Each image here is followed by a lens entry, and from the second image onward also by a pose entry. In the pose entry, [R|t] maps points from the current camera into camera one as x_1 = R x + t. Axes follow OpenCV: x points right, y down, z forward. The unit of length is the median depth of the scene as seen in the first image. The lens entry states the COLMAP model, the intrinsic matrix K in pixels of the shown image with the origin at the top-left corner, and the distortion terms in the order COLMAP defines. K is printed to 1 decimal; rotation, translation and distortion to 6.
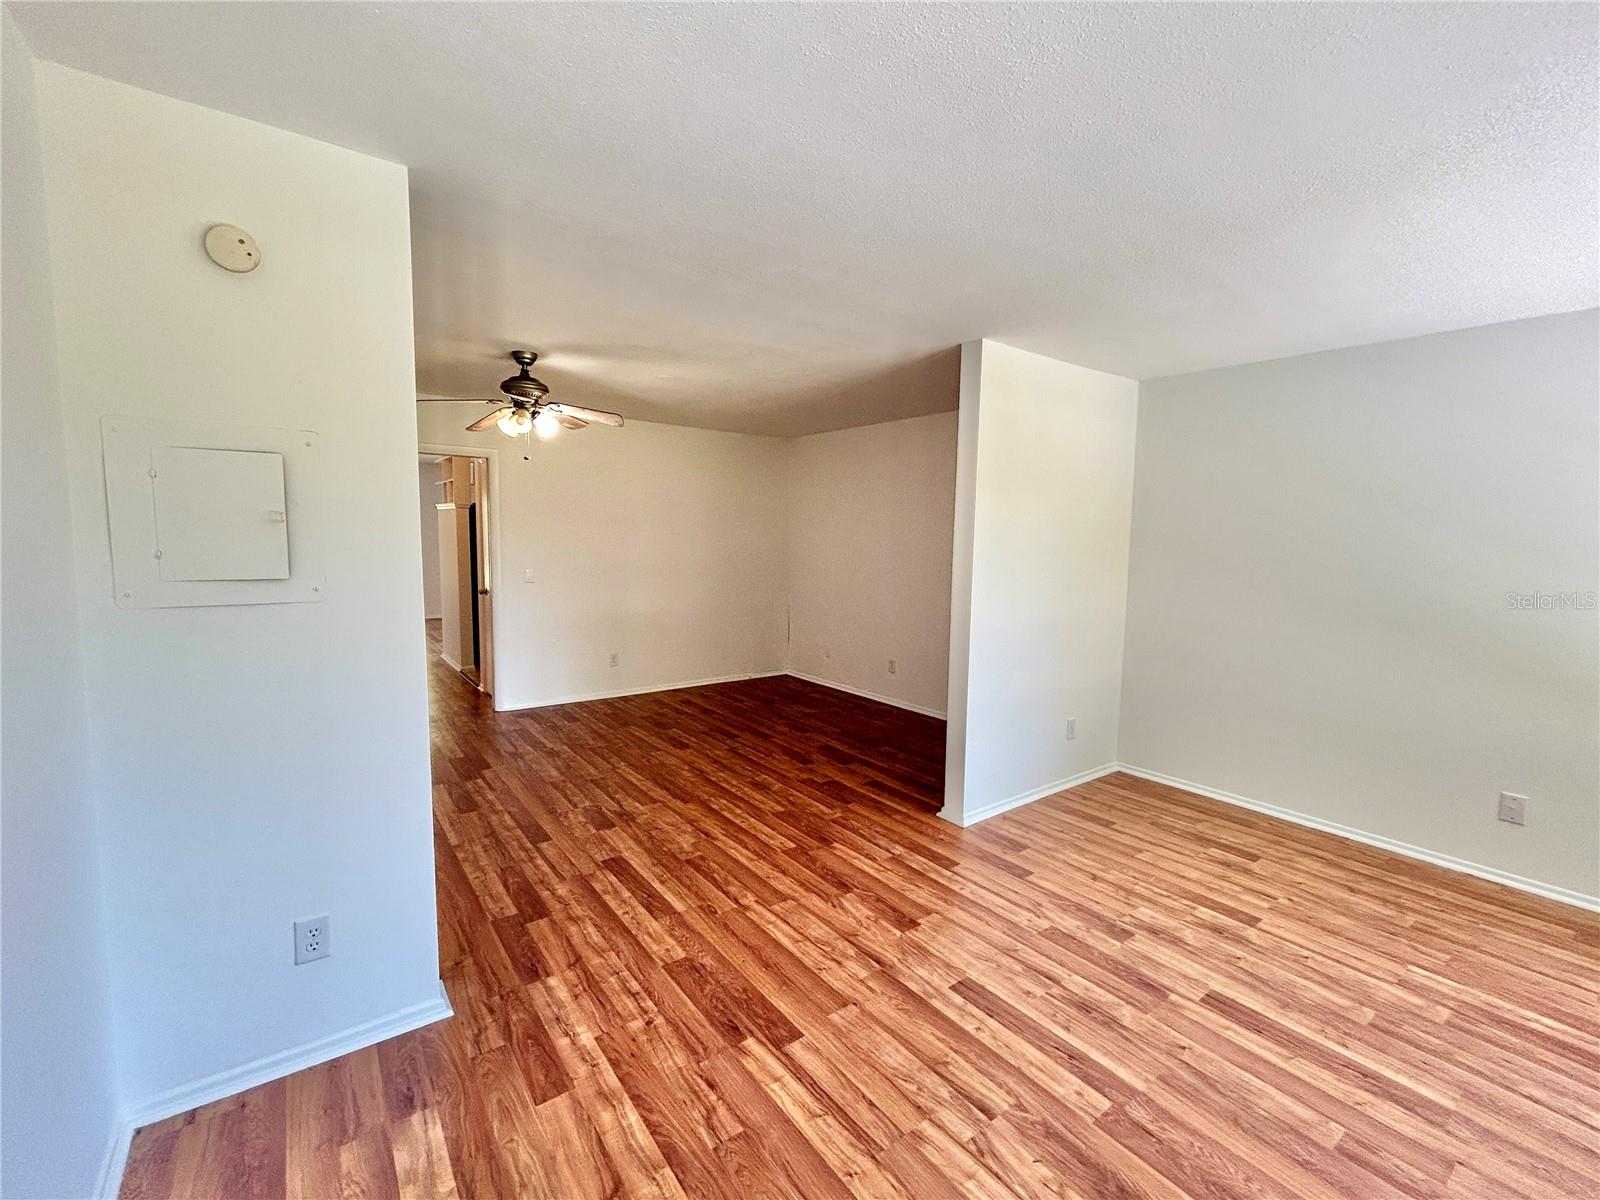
lens RADIAL K [[682.0, 0, 794.4], [0, 682.0, 600.7], [0, 0, 1]] dist [-0.003702, 0.003377]
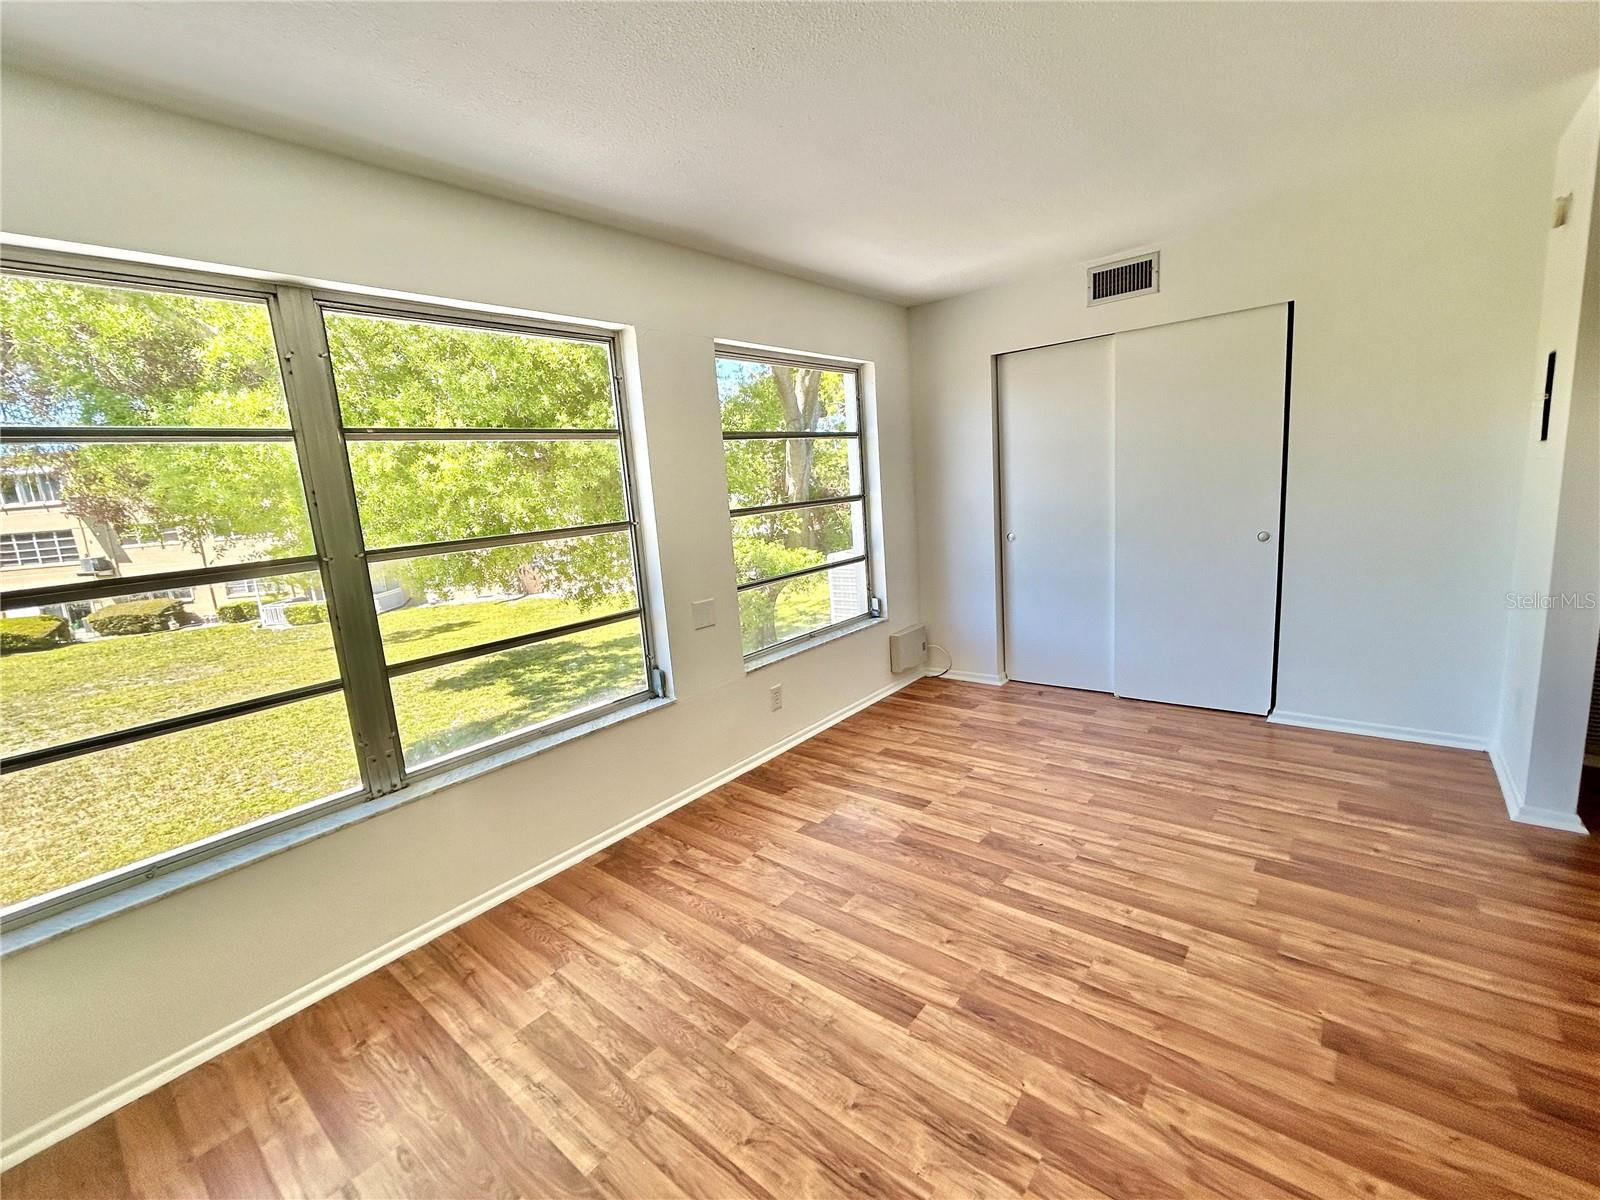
lens RADIAL K [[682.0, 0, 794.4], [0, 682.0, 600.7], [0, 0, 1]] dist [-0.003702, 0.003377]
pose [[-0.969107, 0.098051, -0.226313, 0.665362], [0.036795, 0.964790, 0.260434, -0.081777], [0.243880, 0.244062, -0.938593, 1.213489]]
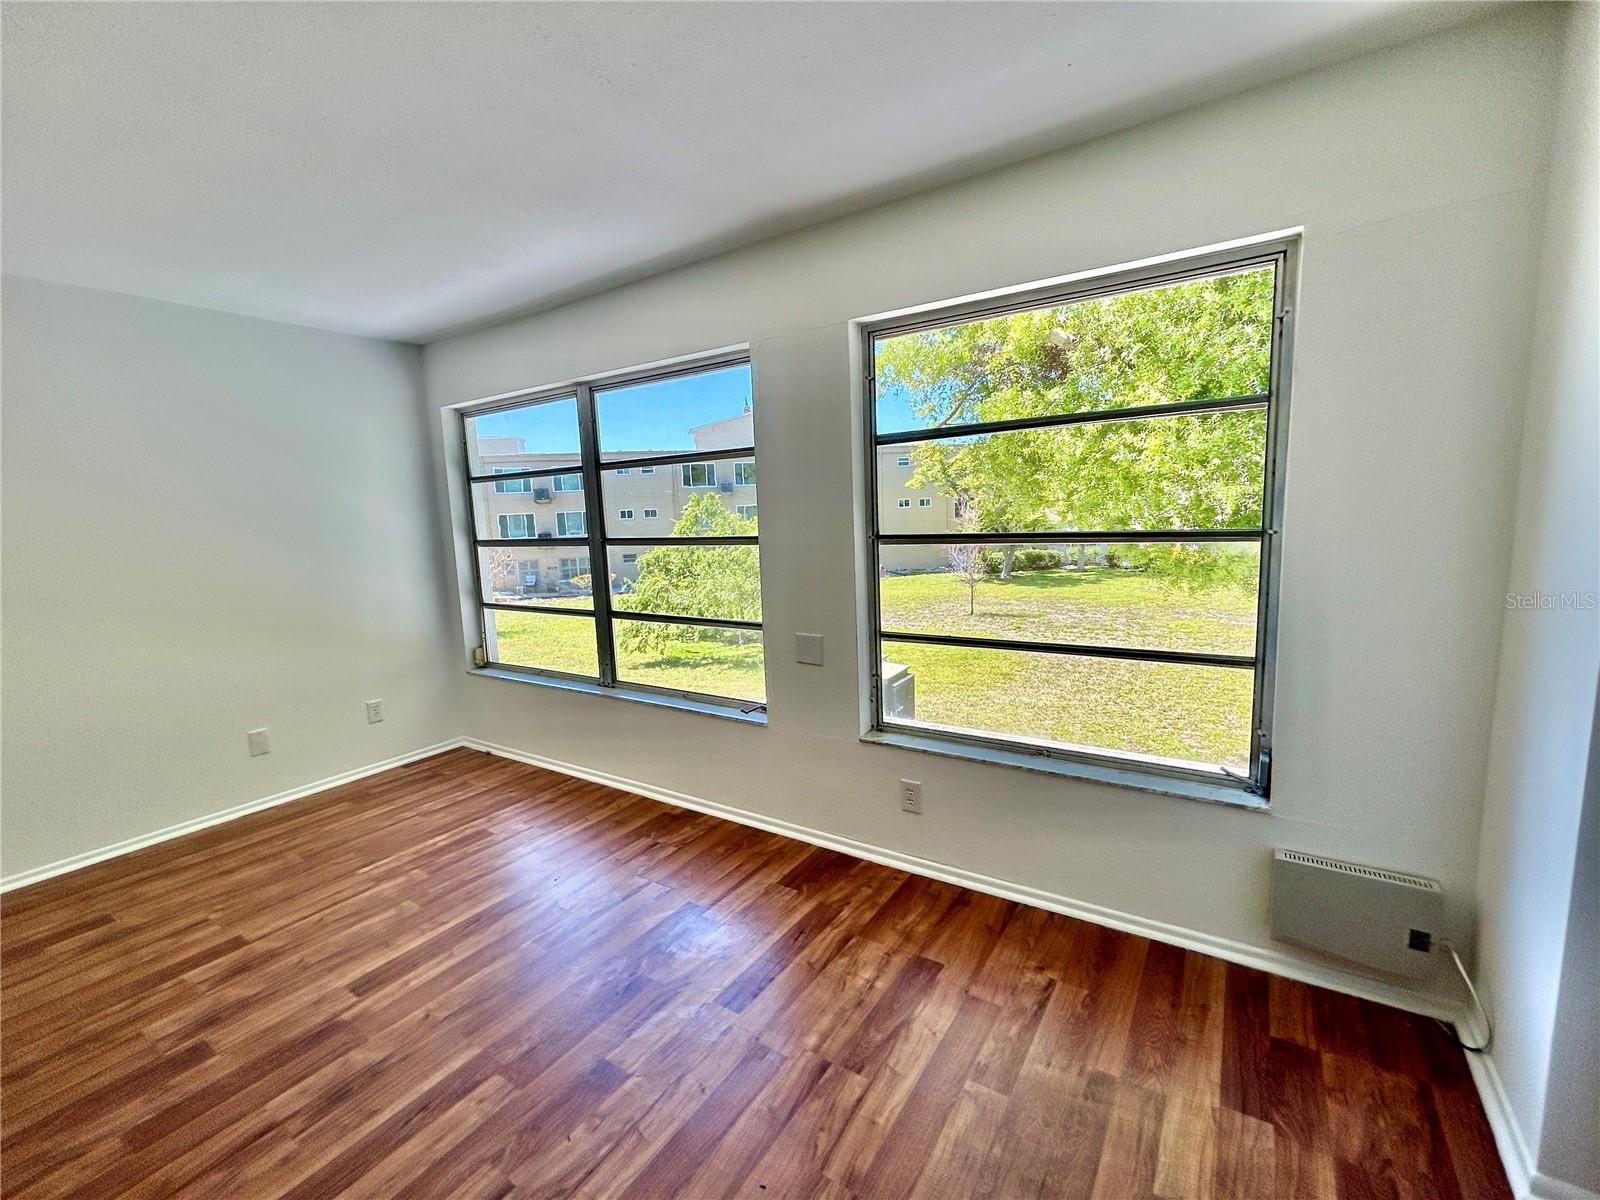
lens RADIAL K [[682.0, 0, 794.4], [0, 682.0, 600.7], [0, 0, 1]] dist [-0.003702, 0.003377]
pose [[-0.338585, -0.132505, 0.931559, -0.303722], [0.122940, 0.975318, 0.183413, -0.030758], [-0.932870, 0.176626, -0.313938, 0.480815]]
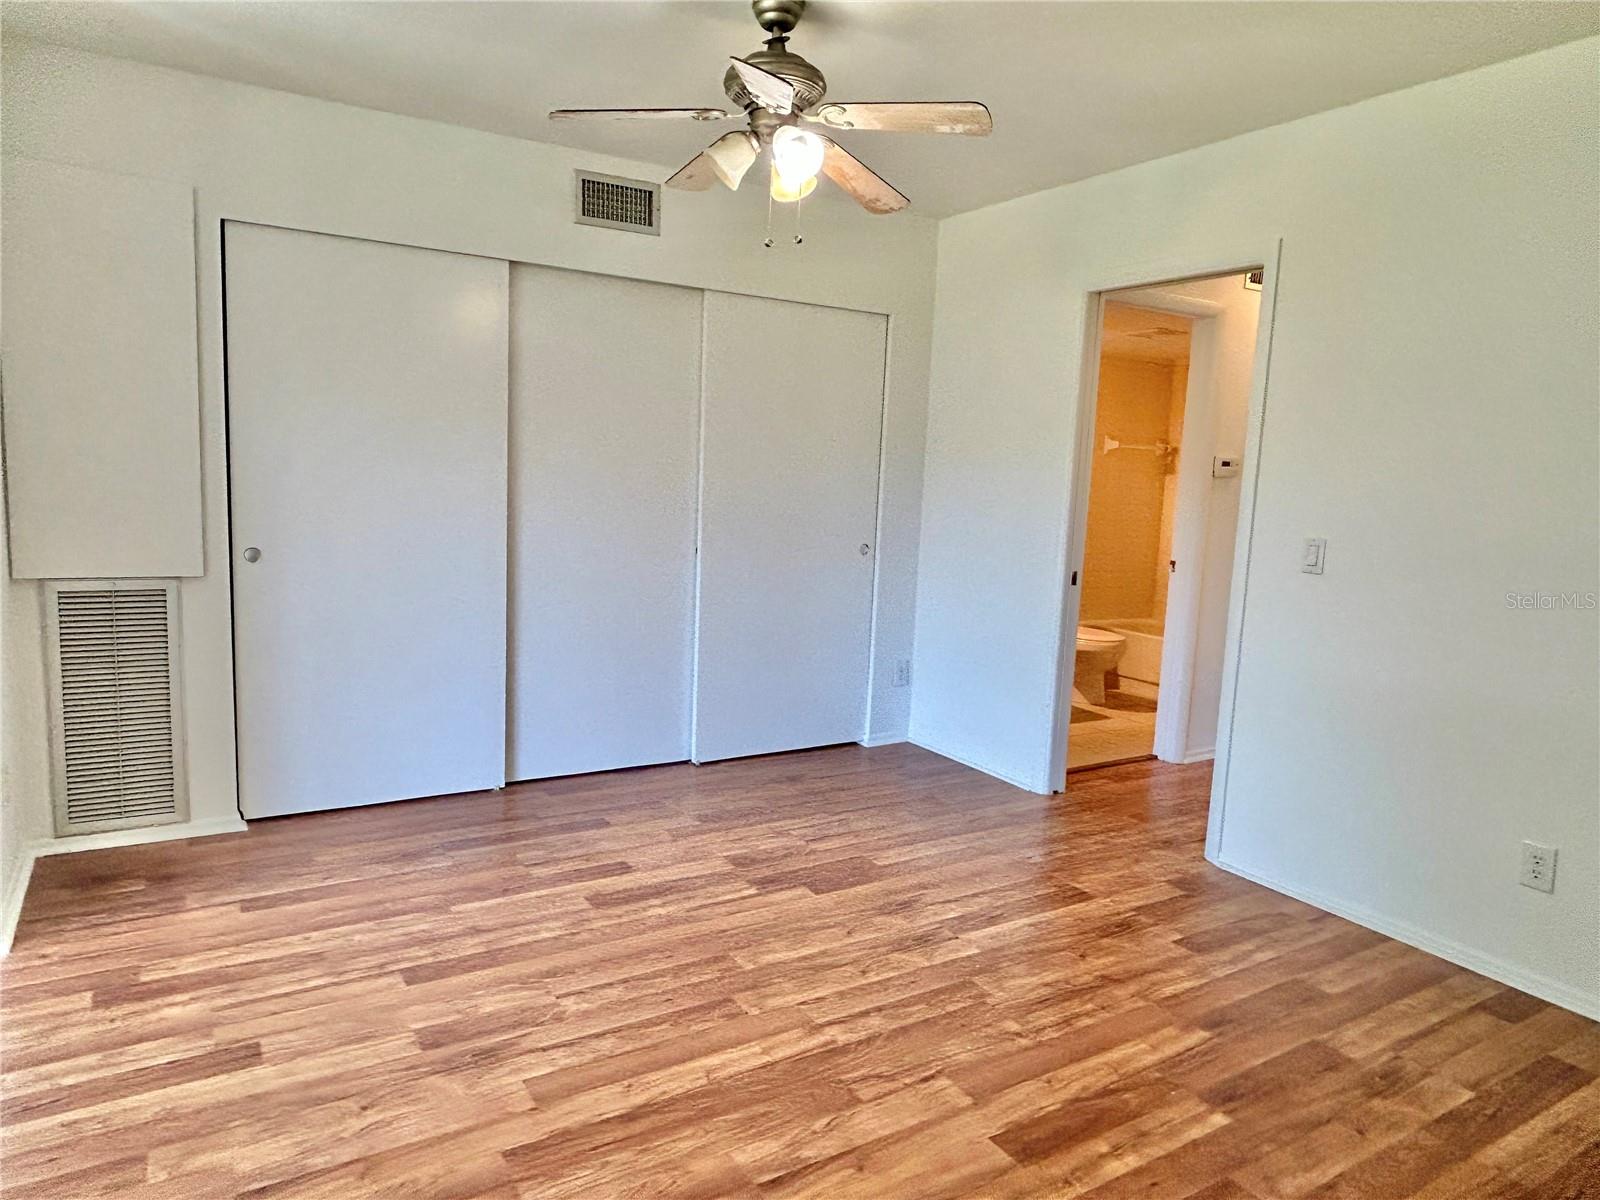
lens RADIAL K [[1016.4, 0, 800.0], [0, 1016.4, 600.0], [0, 0, 1]] dist [0.002187, -0.001092]
pose [[-0.082576, 0.109741, -0.990524, 0.395501], [-0.137767, 0.983119, 0.120406, -0.079817], [0.987016, 0.146404, -0.066064, 1.453057]]
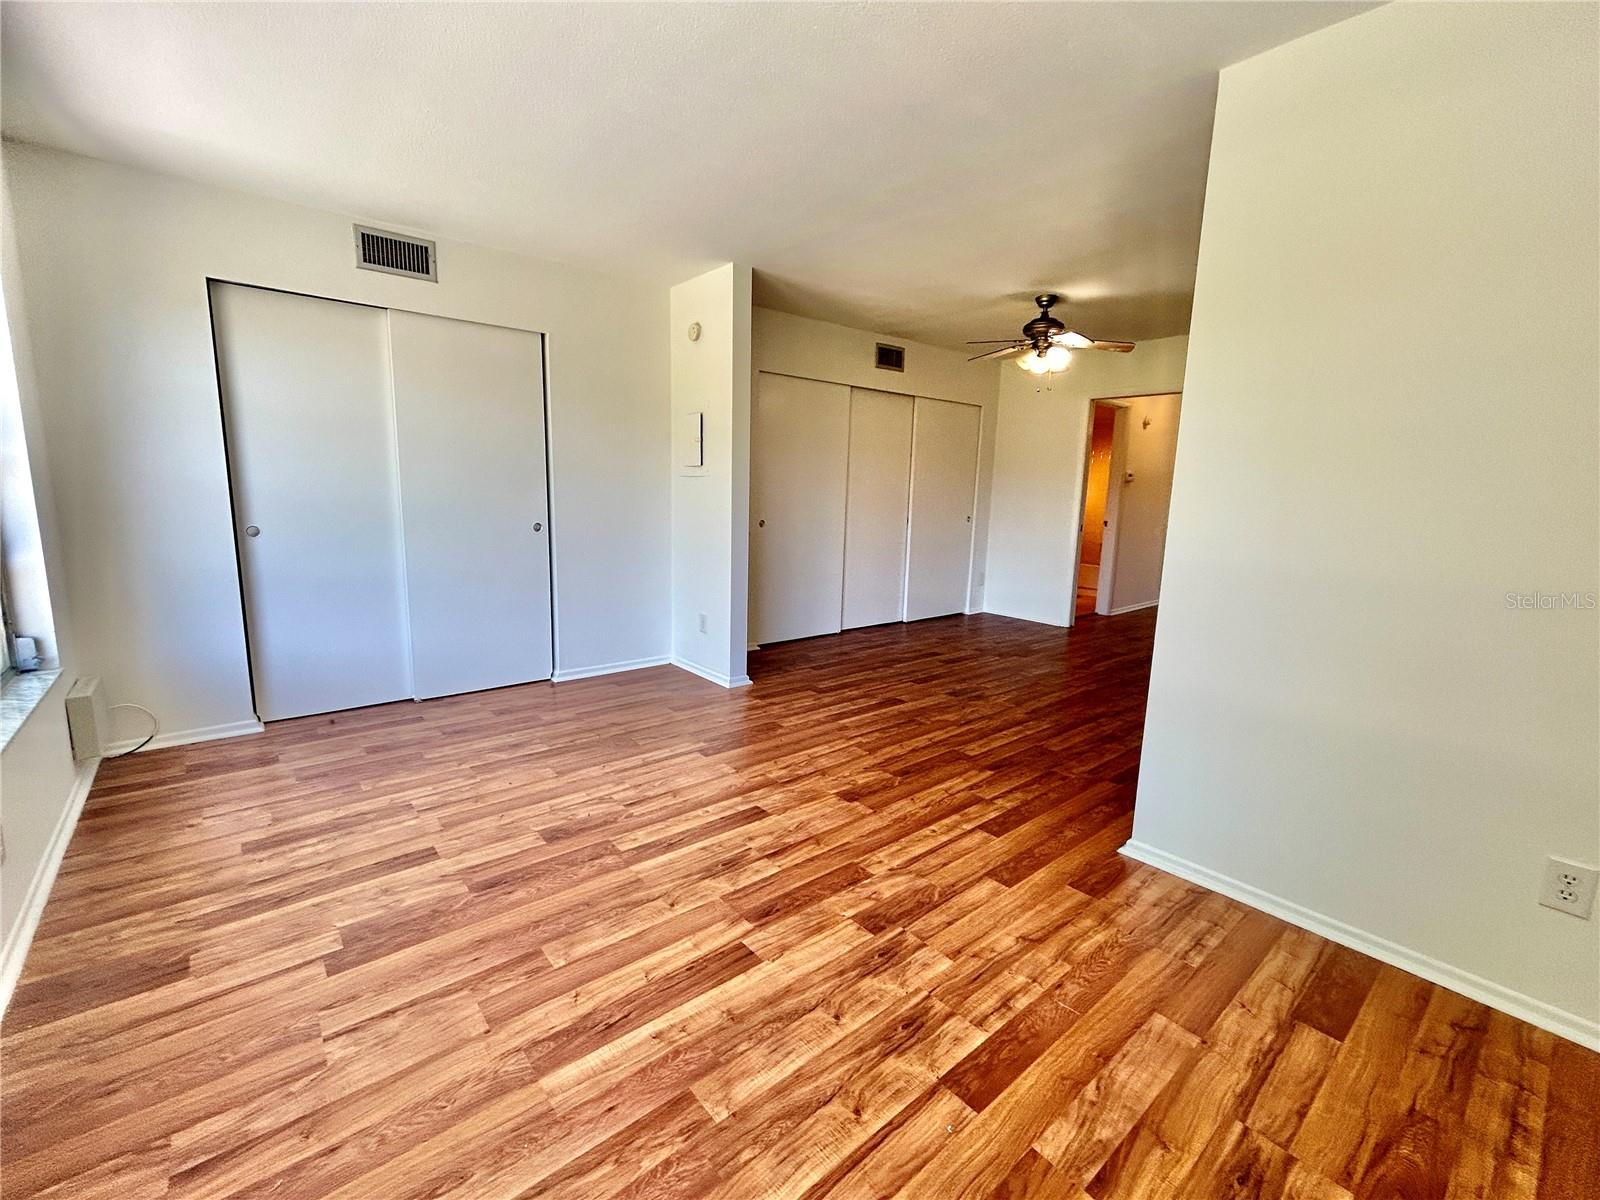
lens RADIAL K [[682.0, 0, 794.4], [0, 682.0, 600.7], [0, 0, 1]] dist [-0.003702, 0.003377]
pose [[0.058821, 0.150585, -0.986846, 1.023427], [-0.118932, 0.982573, 0.142845, 0.033443], [0.991159, 0.108965, 0.075705, 0.715469]]
